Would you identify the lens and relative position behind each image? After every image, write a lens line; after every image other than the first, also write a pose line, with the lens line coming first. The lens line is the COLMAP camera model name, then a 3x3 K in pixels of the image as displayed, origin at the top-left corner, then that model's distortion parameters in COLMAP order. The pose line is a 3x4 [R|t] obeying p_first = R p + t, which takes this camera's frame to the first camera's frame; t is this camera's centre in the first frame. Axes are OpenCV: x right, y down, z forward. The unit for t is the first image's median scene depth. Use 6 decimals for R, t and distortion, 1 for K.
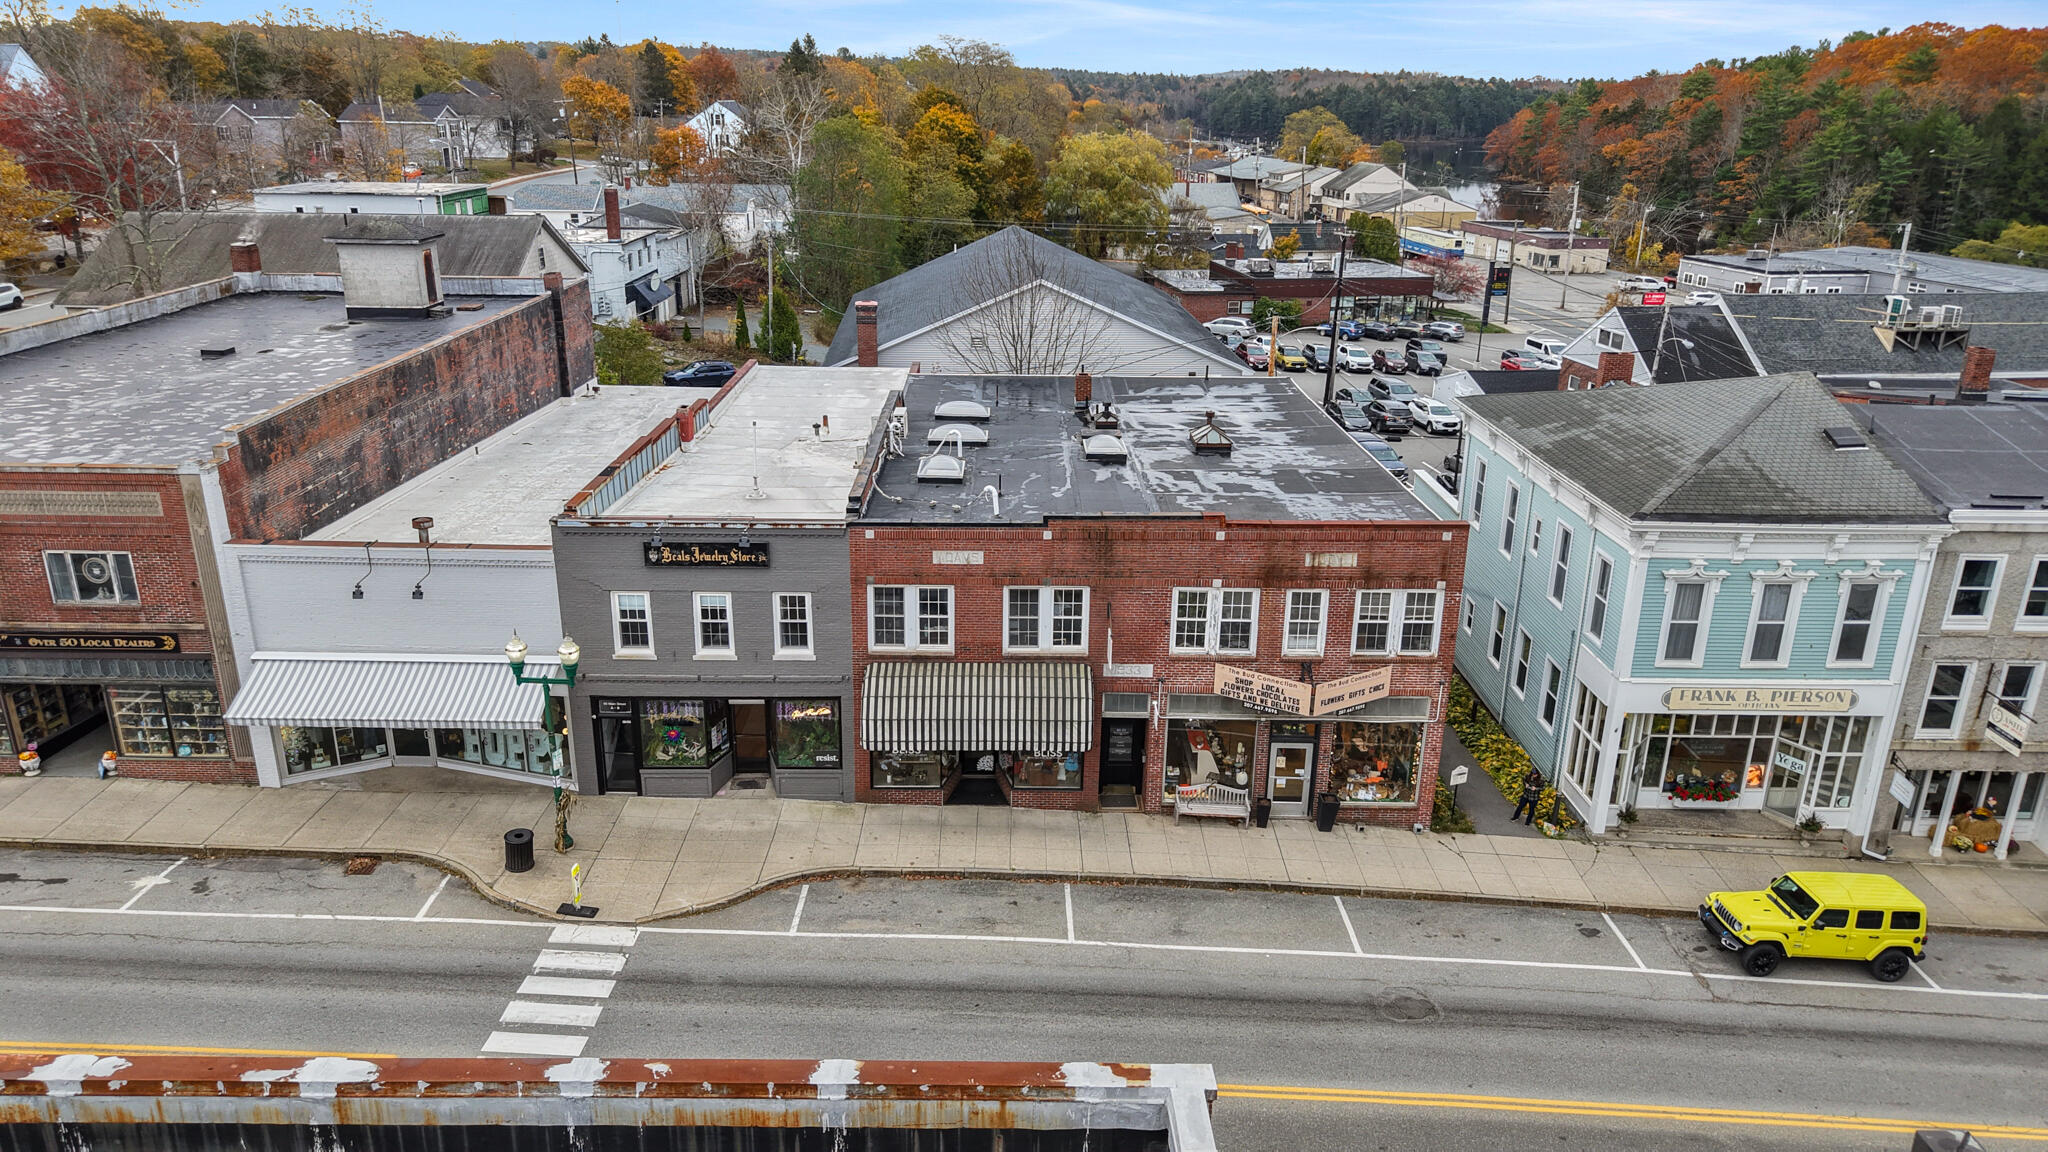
lens RADIAL K [[1365.1, 0, 1024.6], [0, 1365.1, 573.5], [0, 0, 1]] dist [0.031226, -0.033929]
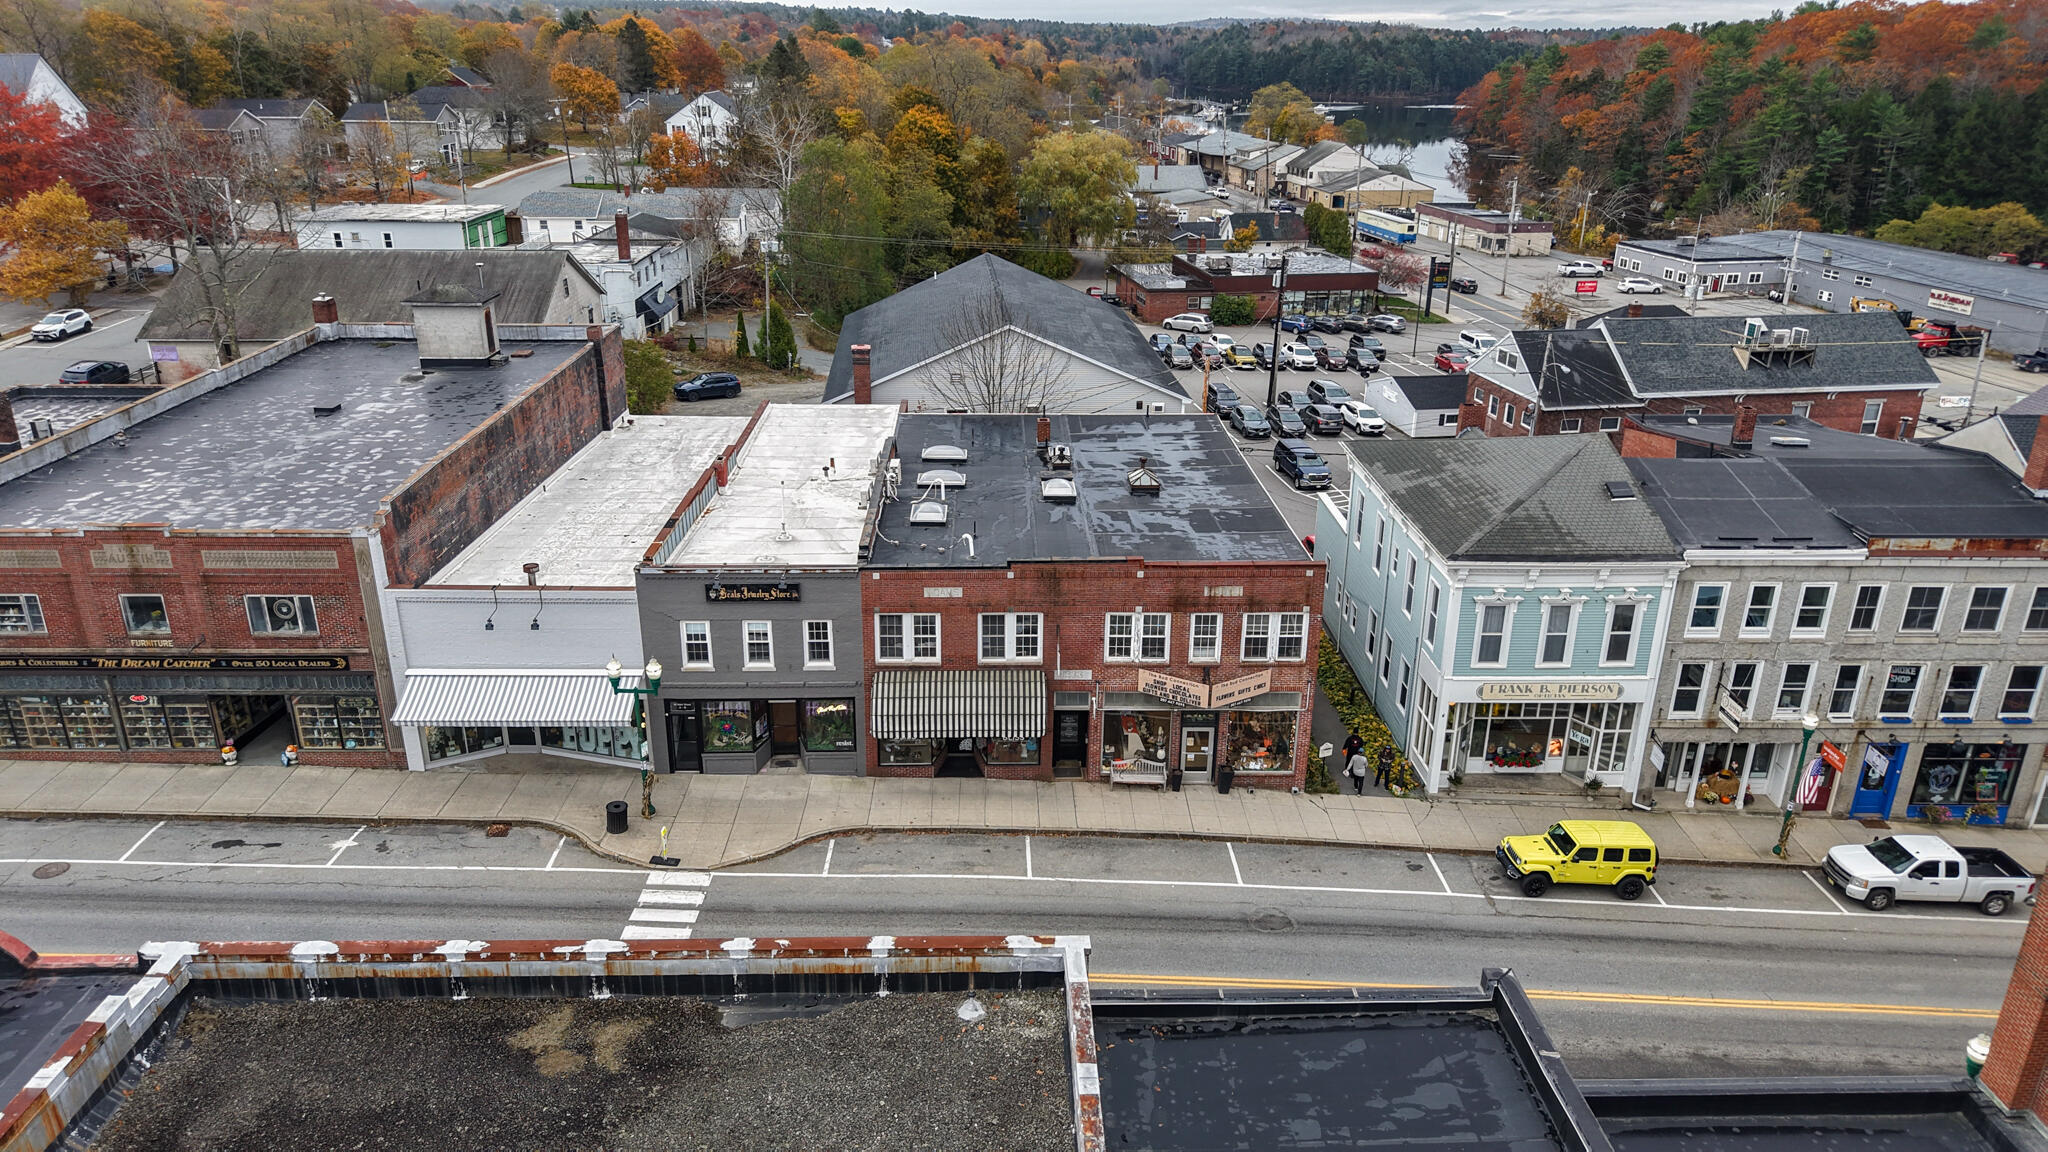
lens RADIAL K [[1362.2, 0, 1024.9], [0, 1362.2, 573.4], [0, 0, 1]] dist [0.044459, -0.054353]
pose [[0.999857, -0.010519, 0.013255, 0.012982], [0.010065, 0.999374, 0.033928, -0.072027], [-0.013604, -0.033789, 0.999336, -0.310826]]
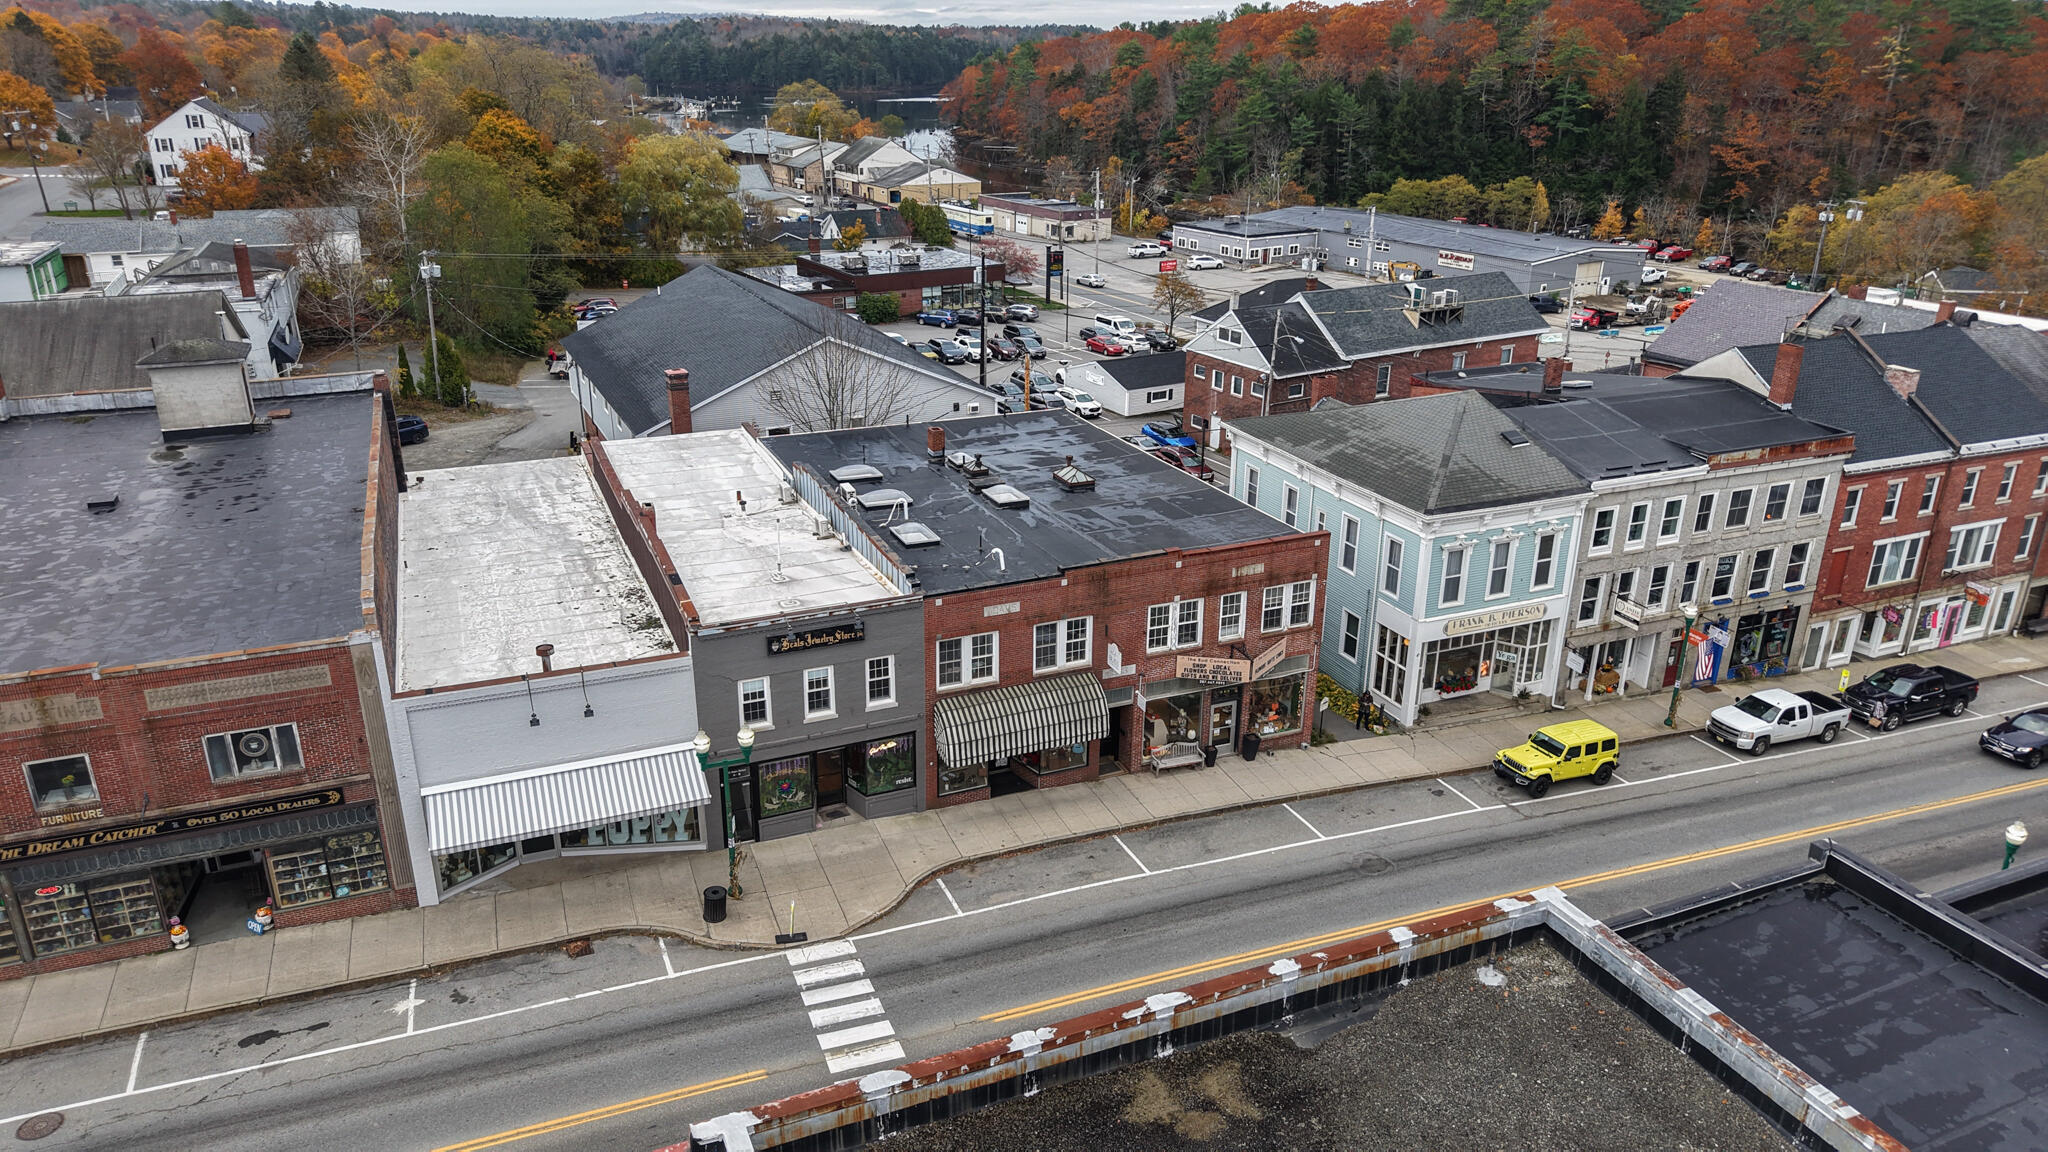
lens RADIAL K [[1360.7, 0, 1024.0], [0, 1360.7, 576.0], [0, 0, 1]] dist [0.052933, -0.077522]
pose [[0.923232, -0.145756, 0.355524, -0.473192], [0.131539, 0.989244, 0.063982, -0.120328], [-0.361025, -0.012305, 0.932475, -0.215009]]
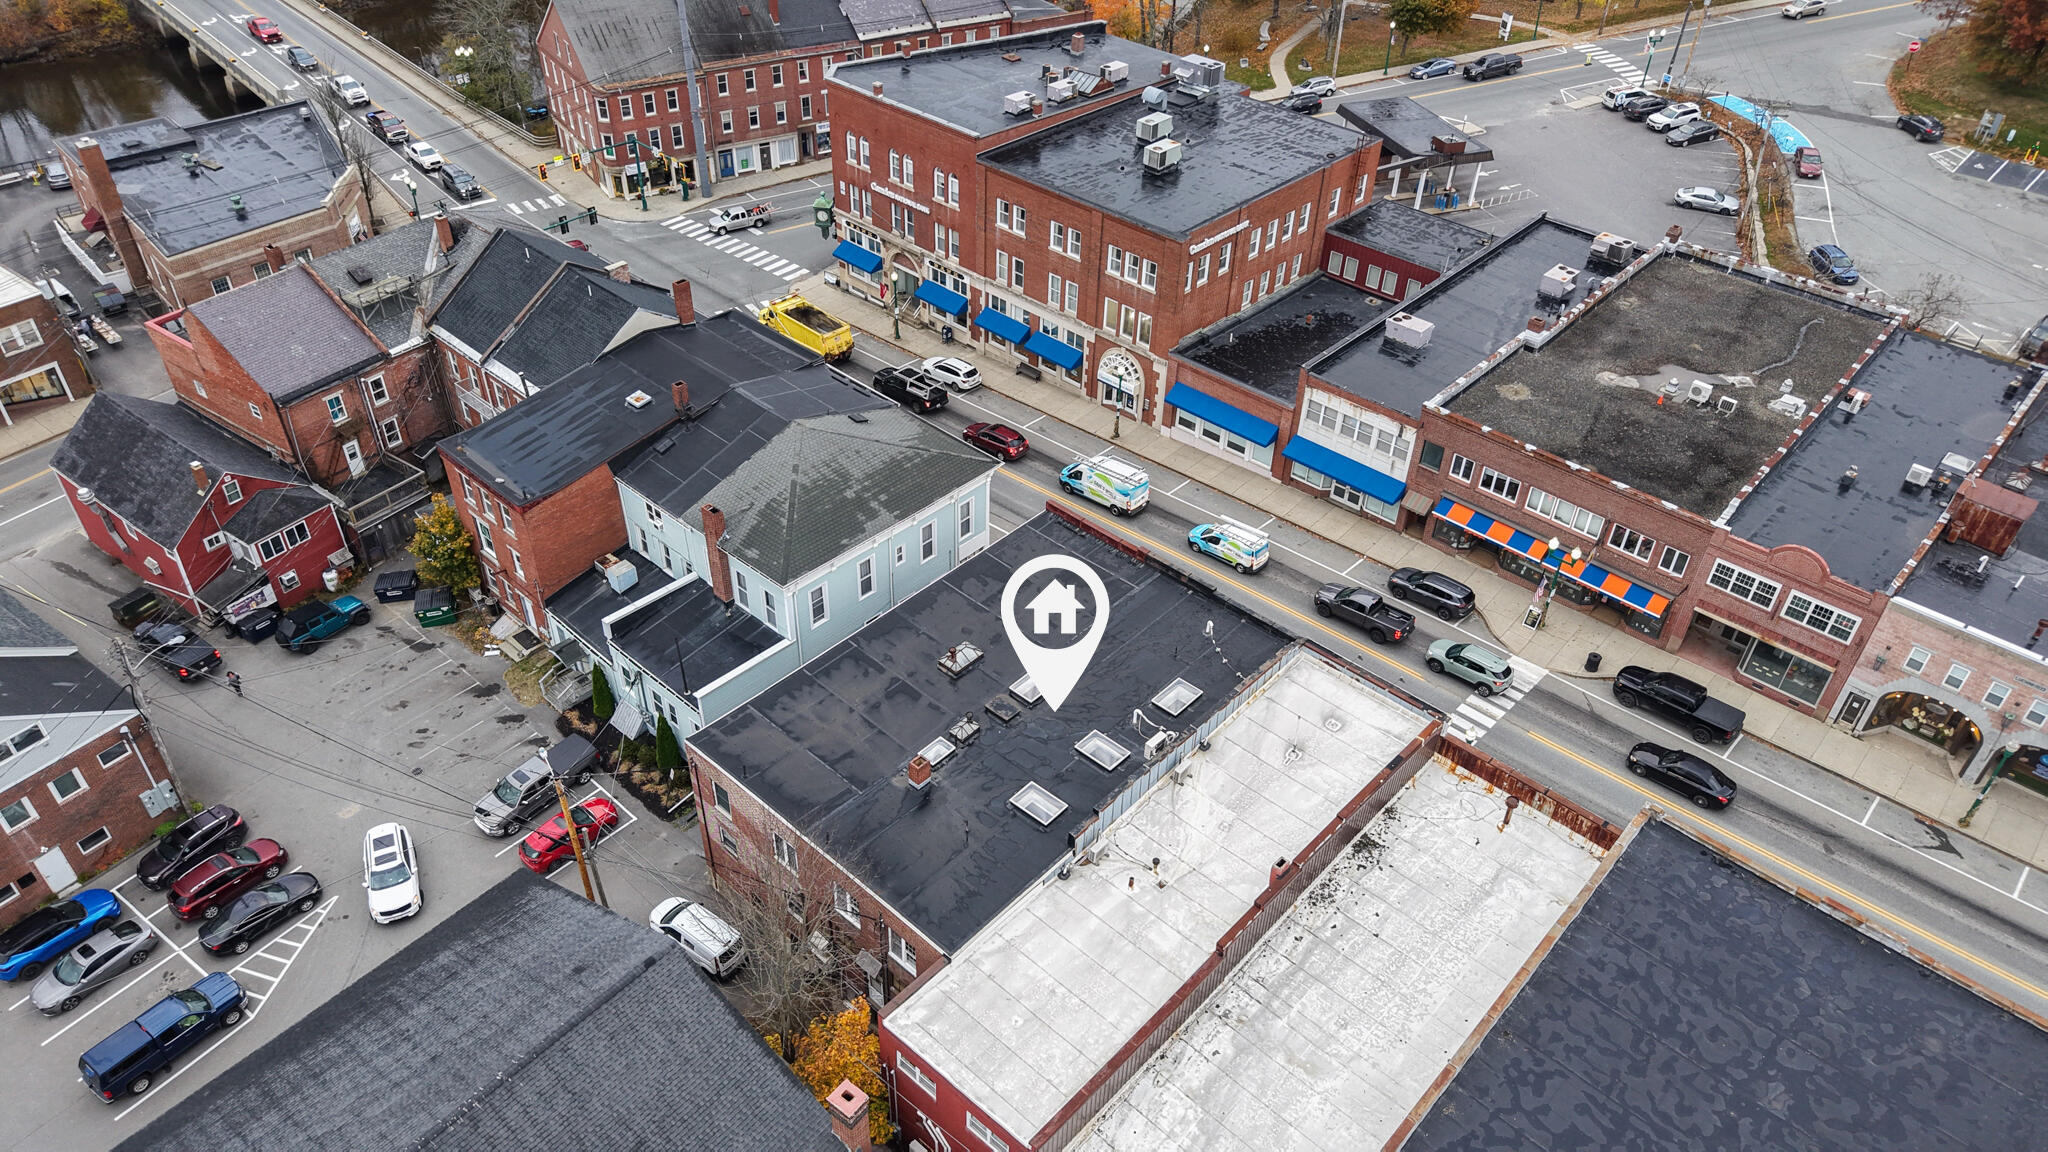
lens RADIAL K [[1365.1, 0, 1024.6], [0, 1365.1, 573.5], [0, 0, 1]] dist [0.031226, -0.033929]
pose [[-0.728333, -0.444892, 0.521155, -0.735982], [0.199493, 0.589942, 0.782413, -1.523432], [-0.655541, 0.673824, -0.340922, 1.732875]]
